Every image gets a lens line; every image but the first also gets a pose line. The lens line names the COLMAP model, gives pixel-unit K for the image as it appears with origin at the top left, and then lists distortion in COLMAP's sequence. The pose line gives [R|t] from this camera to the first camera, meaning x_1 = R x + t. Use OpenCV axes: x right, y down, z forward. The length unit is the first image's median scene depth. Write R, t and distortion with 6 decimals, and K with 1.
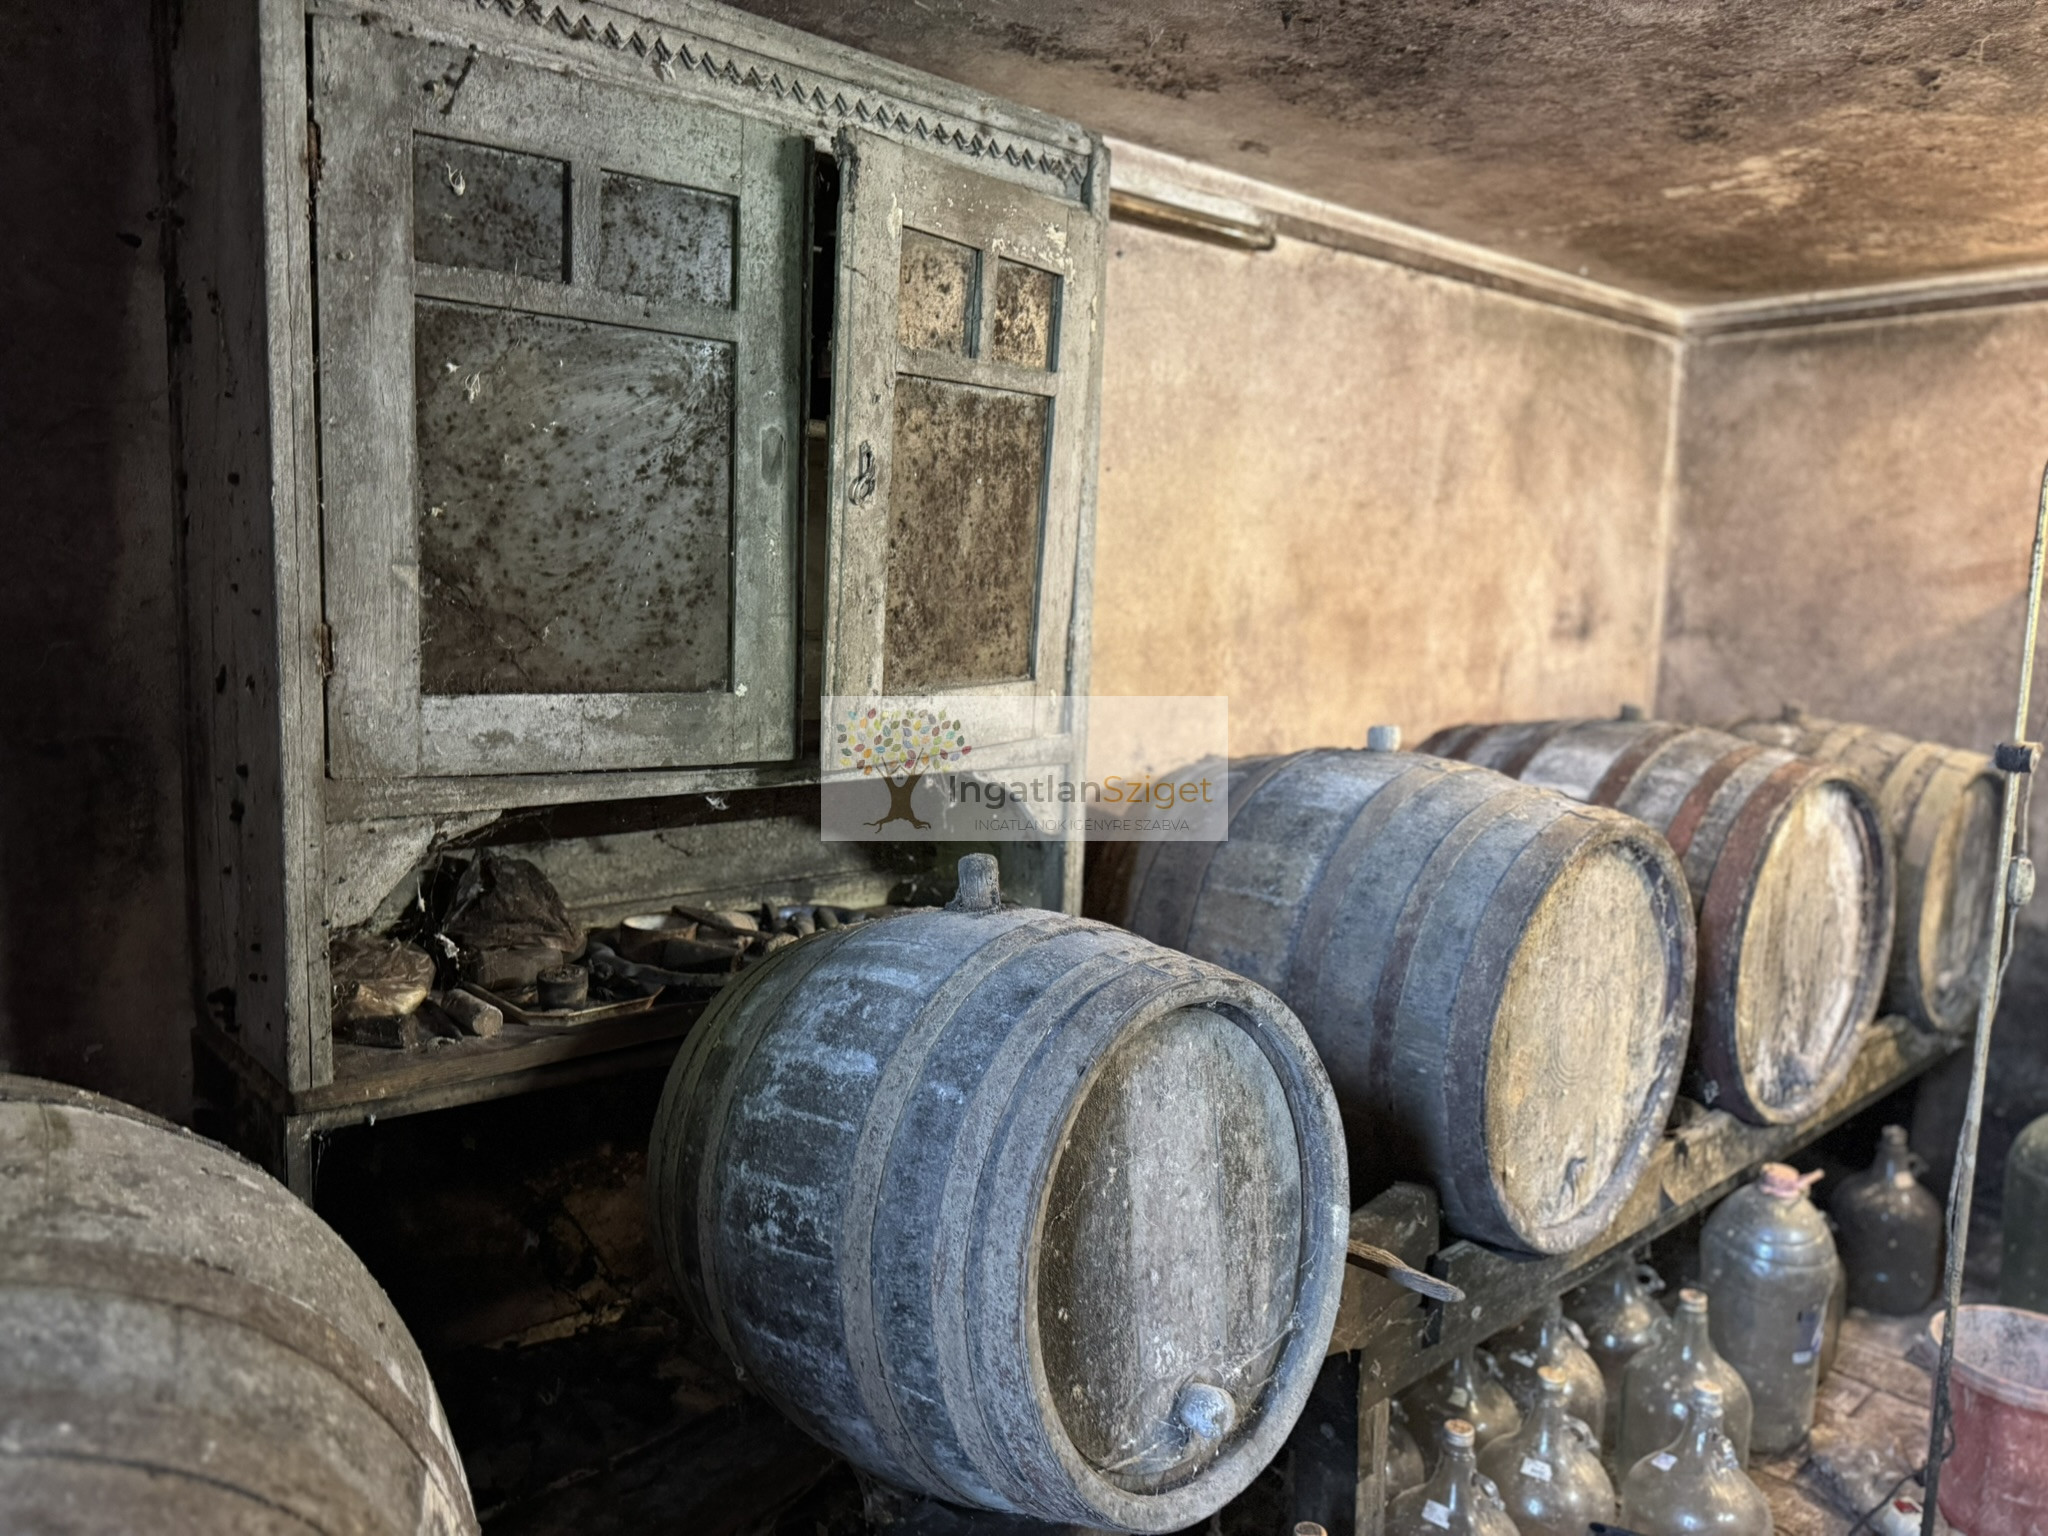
lens RADIAL K [[1449.0, 0, 1012.6], [0, 1449.0, 769.5], [0, 0, 1]] dist [0.082548, -0.117564]
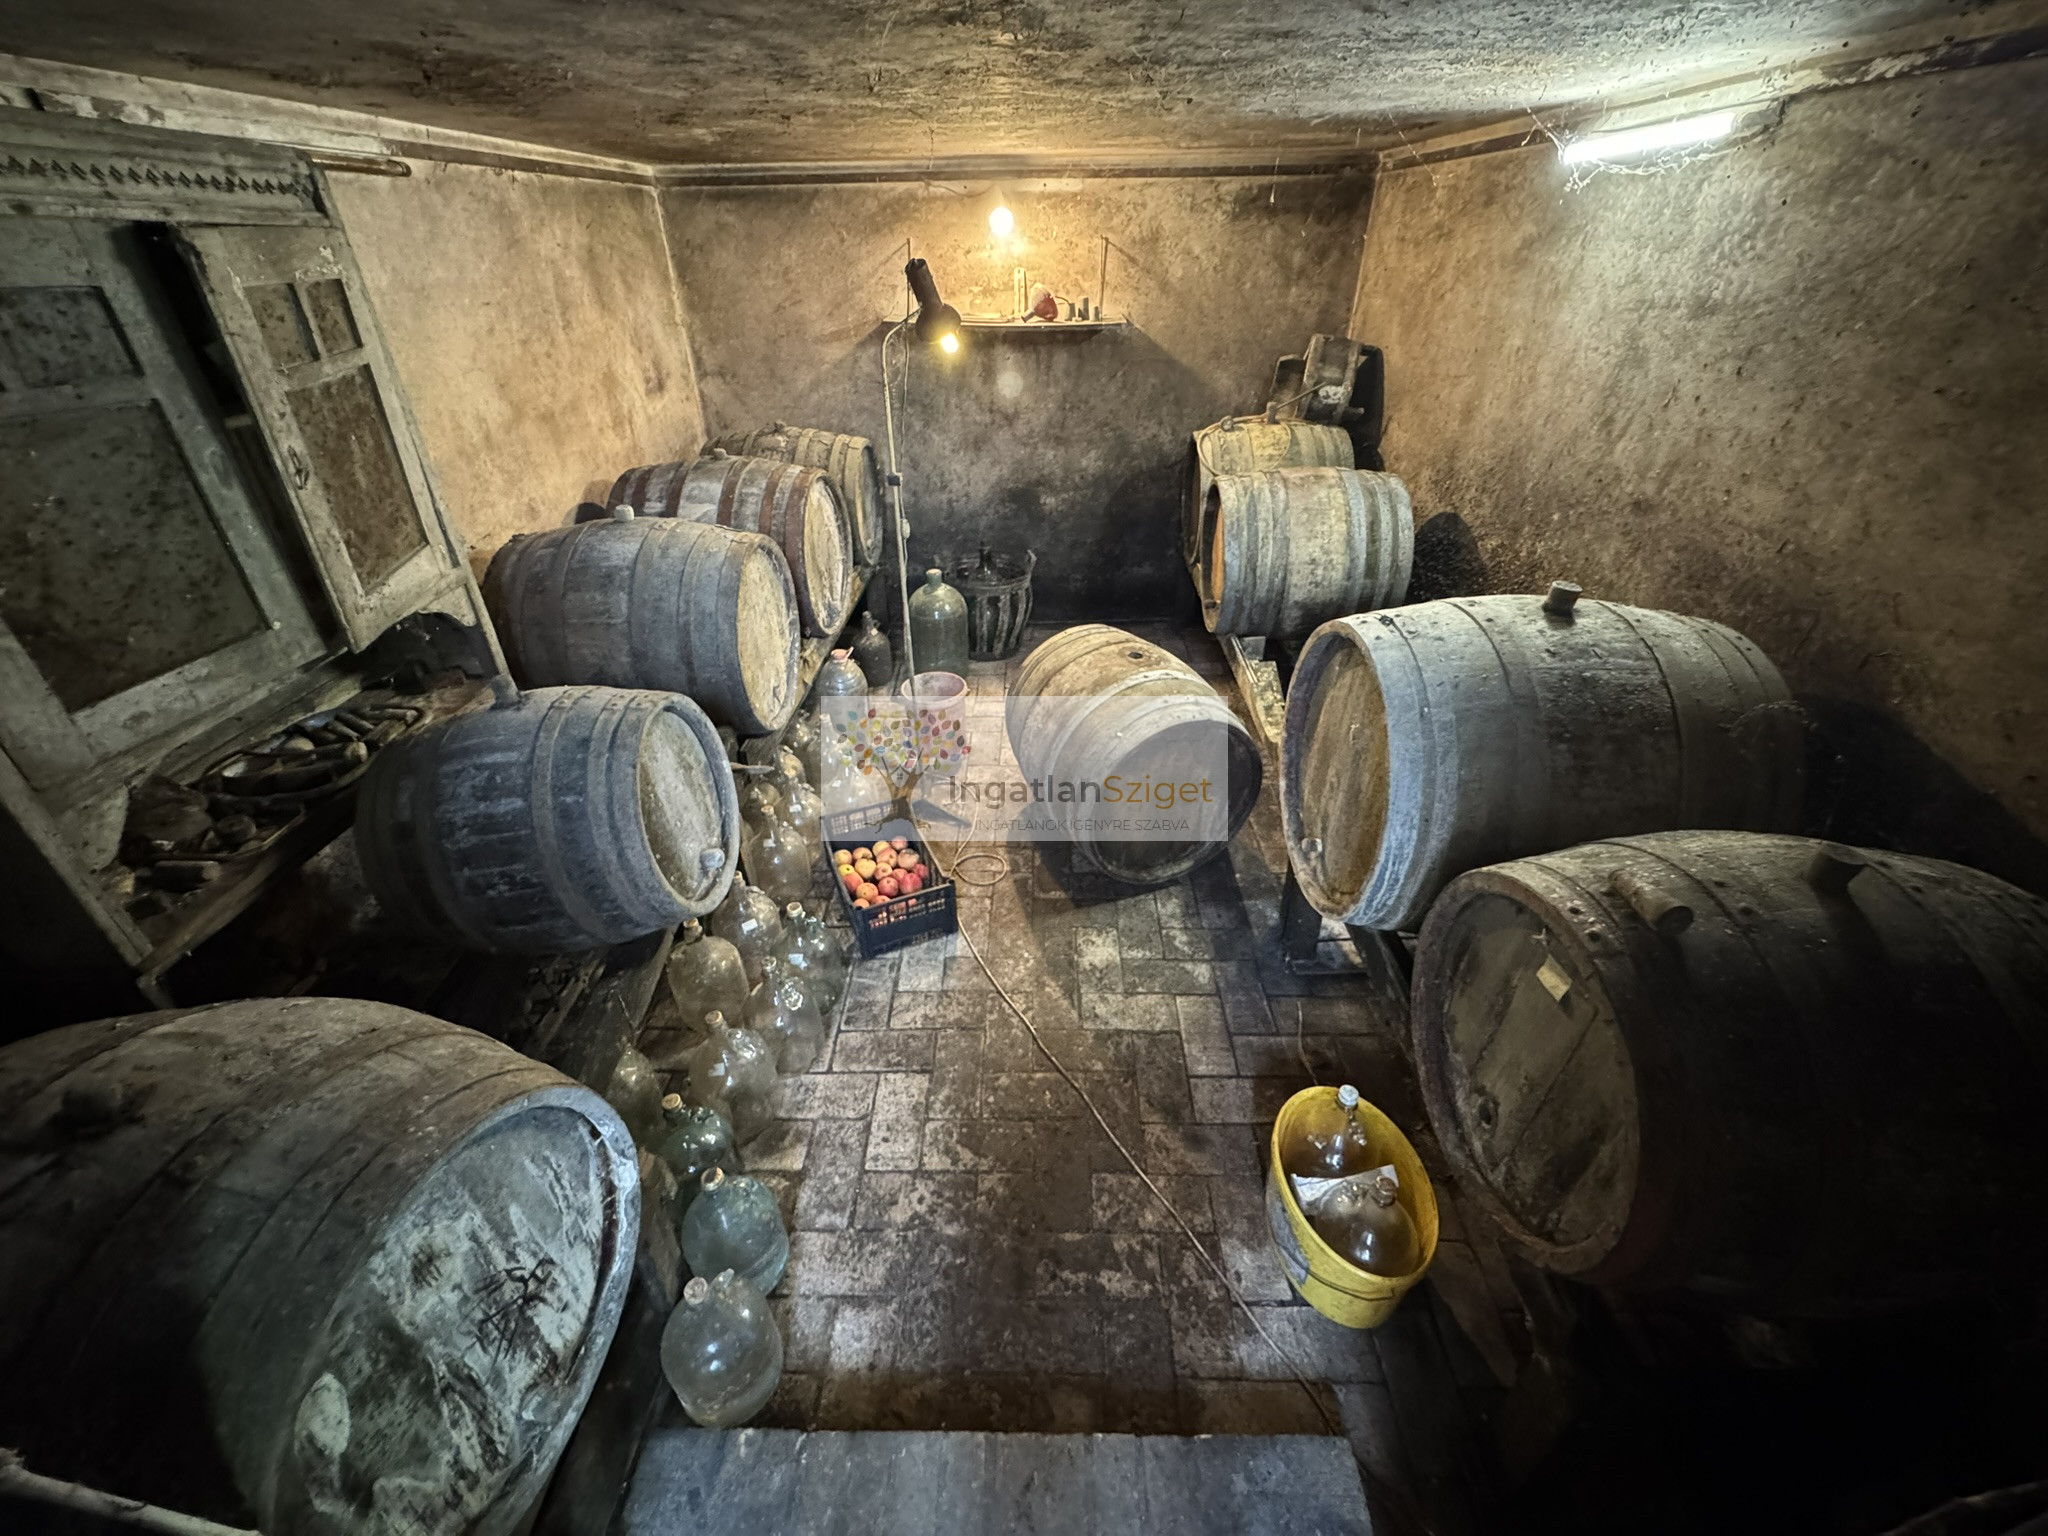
lens RADIAL K [[824.7, 0, 1024.0], [0, 824.7, 768.0], [0, 0, 1]] dist [-0.006498, -0.000144]
pose [[0.687946, -0.416382, 0.594438, -0.179745], [0.123108, 0.874133, 0.469825, -0.192669], [-0.715244, -0.250034, 0.652617, -0.170450]]
